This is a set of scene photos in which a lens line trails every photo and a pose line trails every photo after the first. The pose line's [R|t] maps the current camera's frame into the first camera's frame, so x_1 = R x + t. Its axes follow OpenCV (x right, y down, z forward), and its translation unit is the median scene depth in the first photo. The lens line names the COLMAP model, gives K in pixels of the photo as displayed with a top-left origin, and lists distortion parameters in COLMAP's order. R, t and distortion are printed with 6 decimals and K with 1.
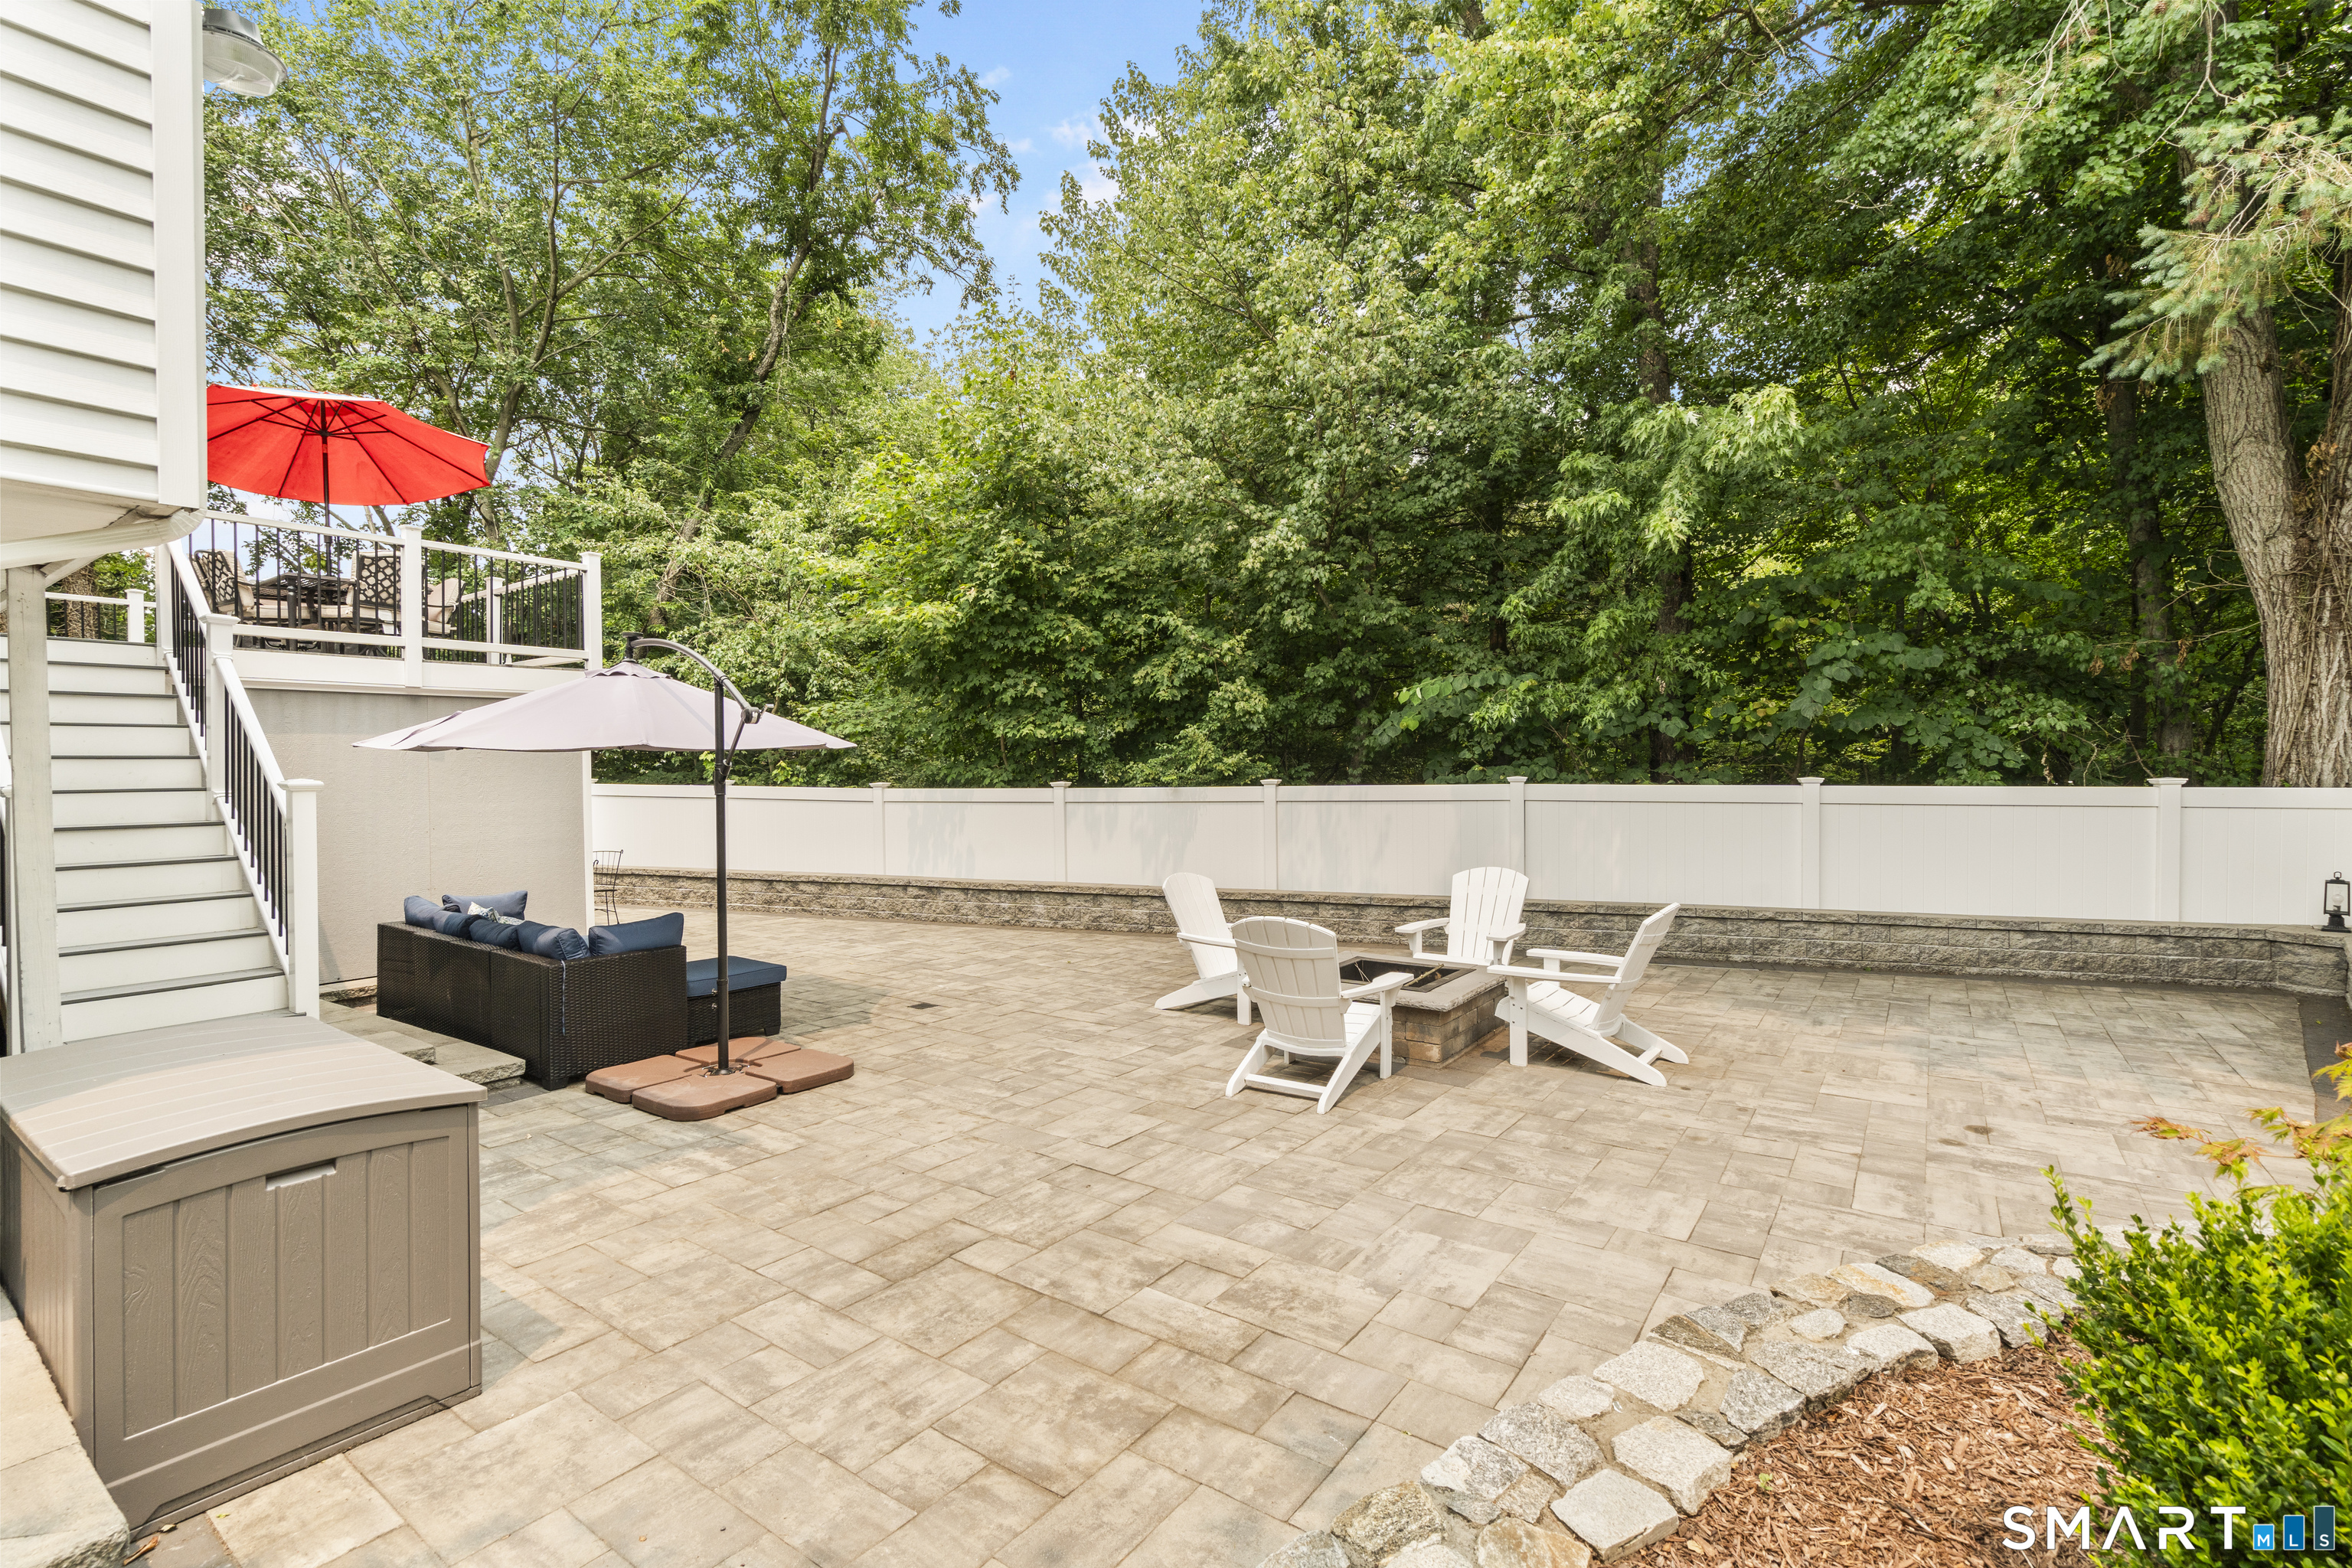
lens RADIAL K [[1061.4, 0, 1173.2], [0, 1061.4, 772.1], [0, 0, 1]] dist [0.000265, 0.000158]
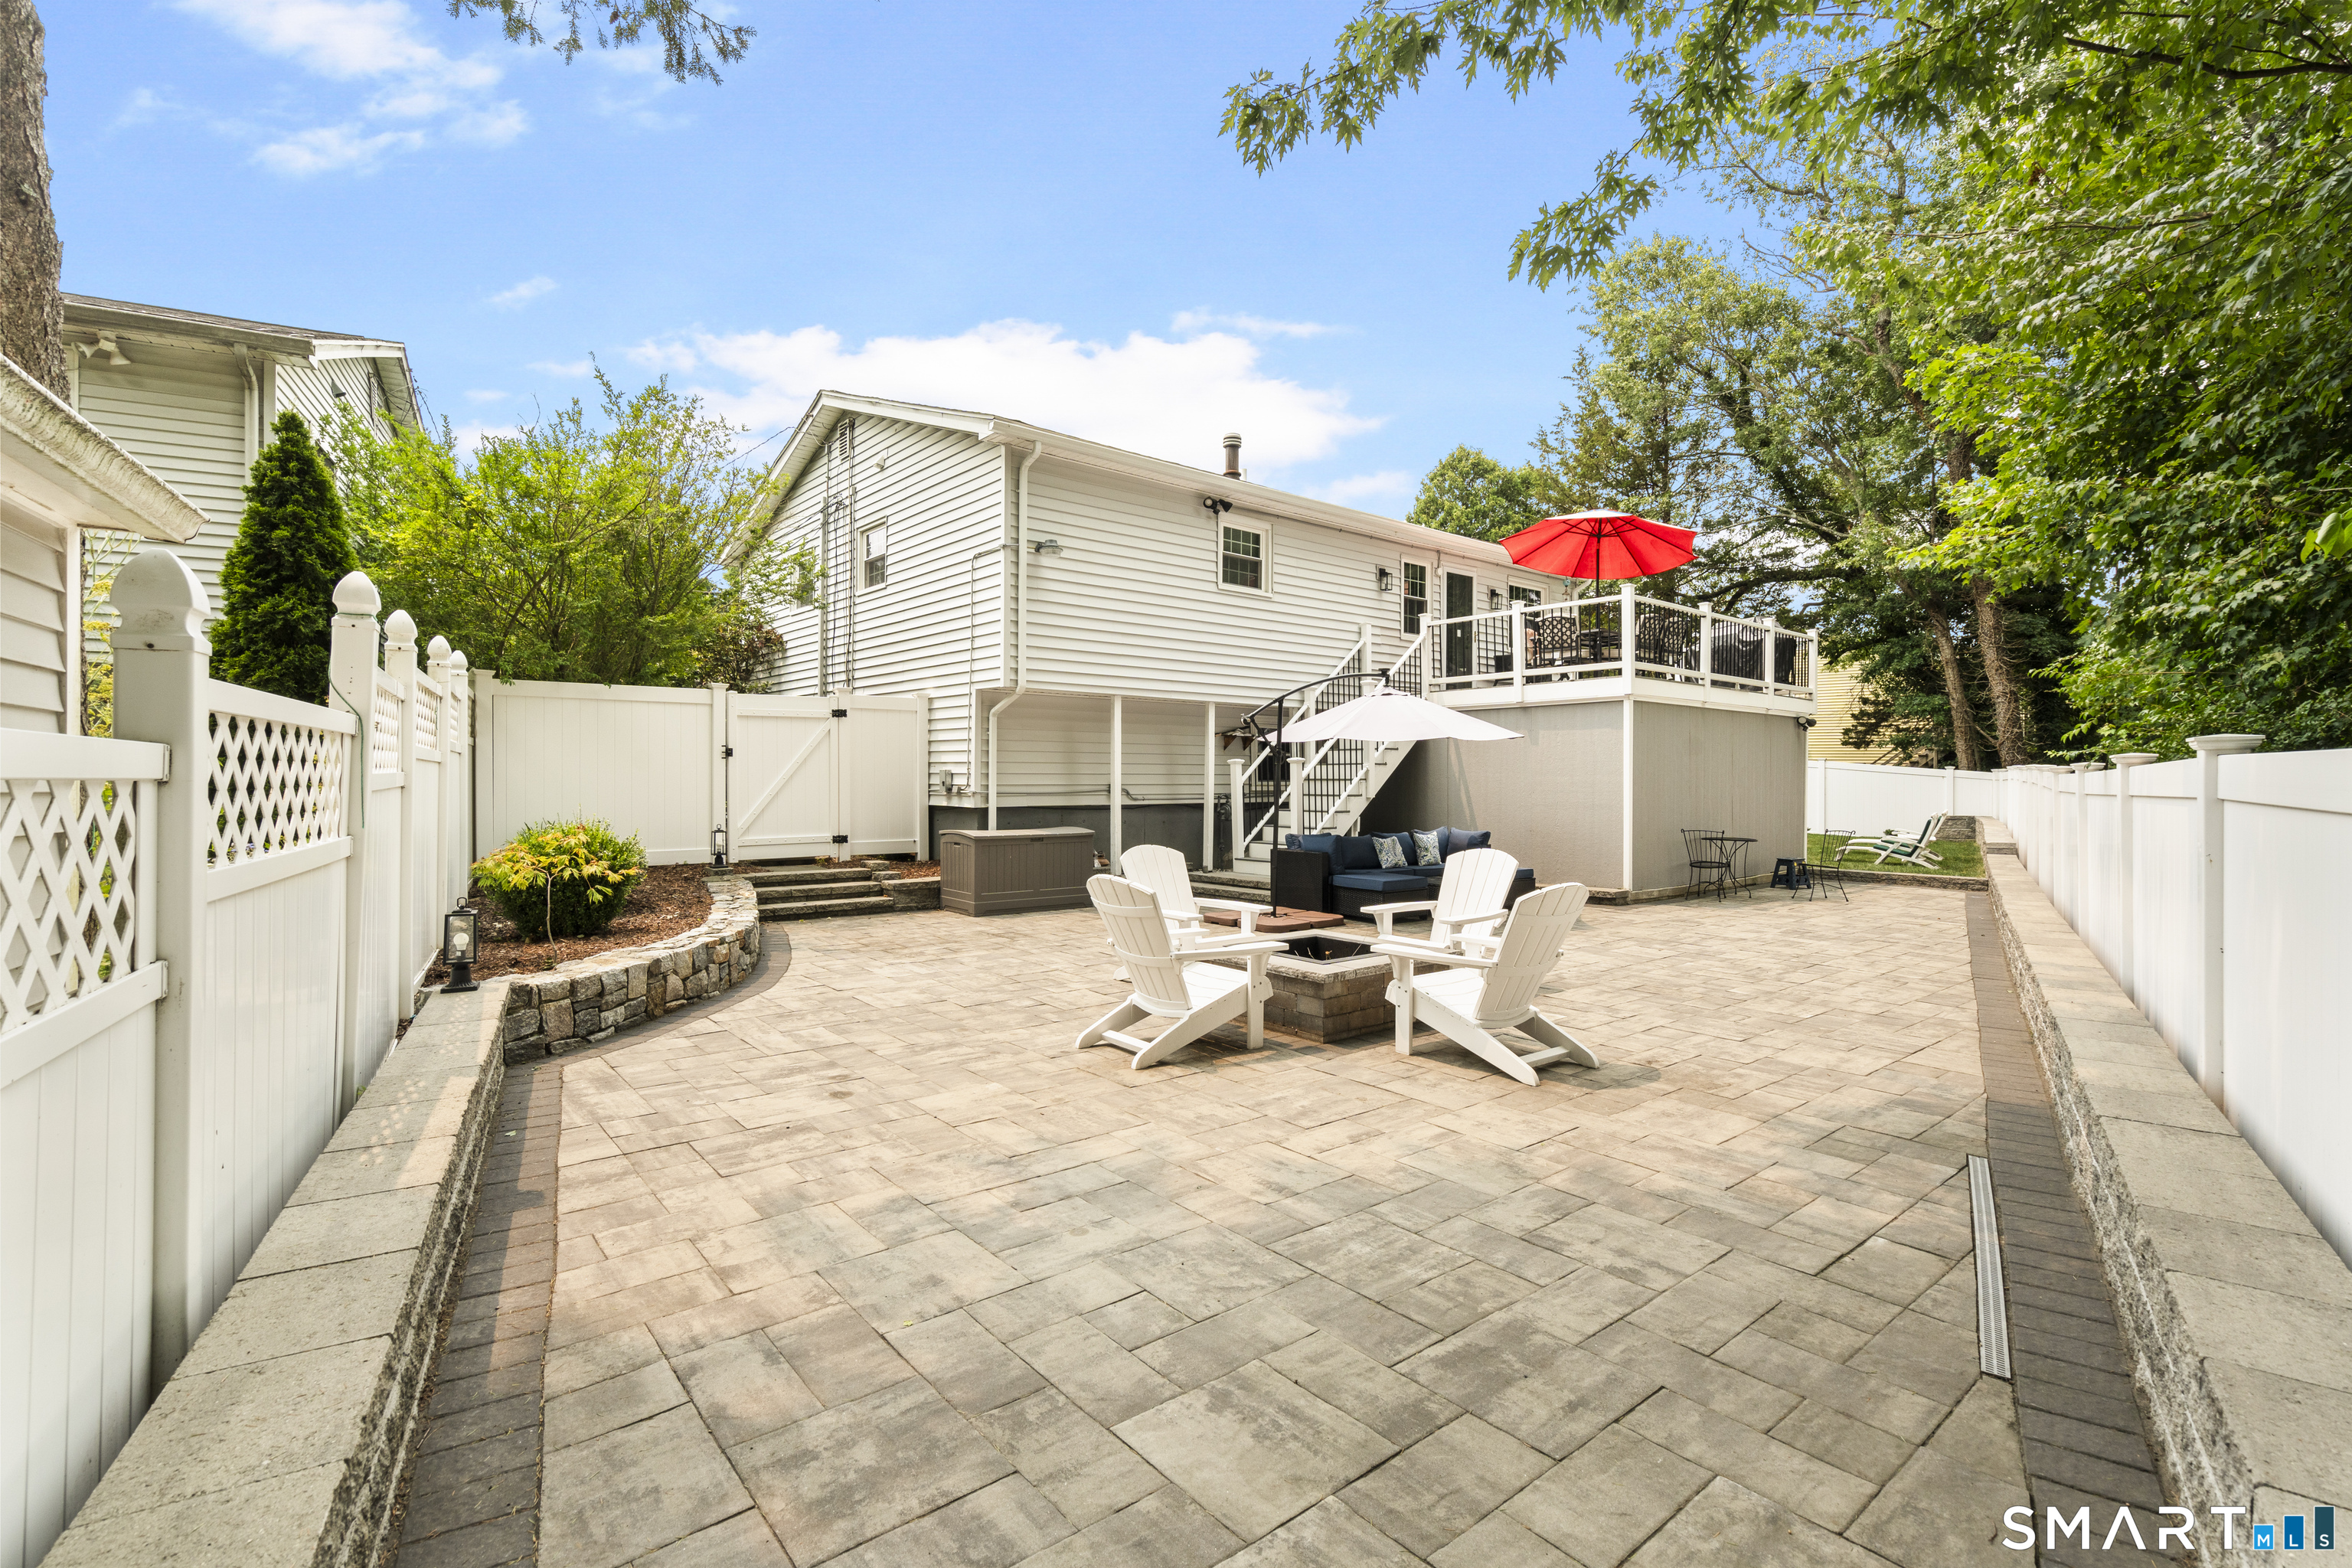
lens RADIAL K [[1061.4, 0, 1173.2], [0, 1061.4, 772.1], [0, 0, 1]] dist [0.000265, 0.000158]
pose [[-0.269770, 0.003539, -0.962918, 1.671210], [-0.007717, 0.999953, 0.005837, 0.032106], [0.962894, 0.009006, -0.269730, 1.607196]]
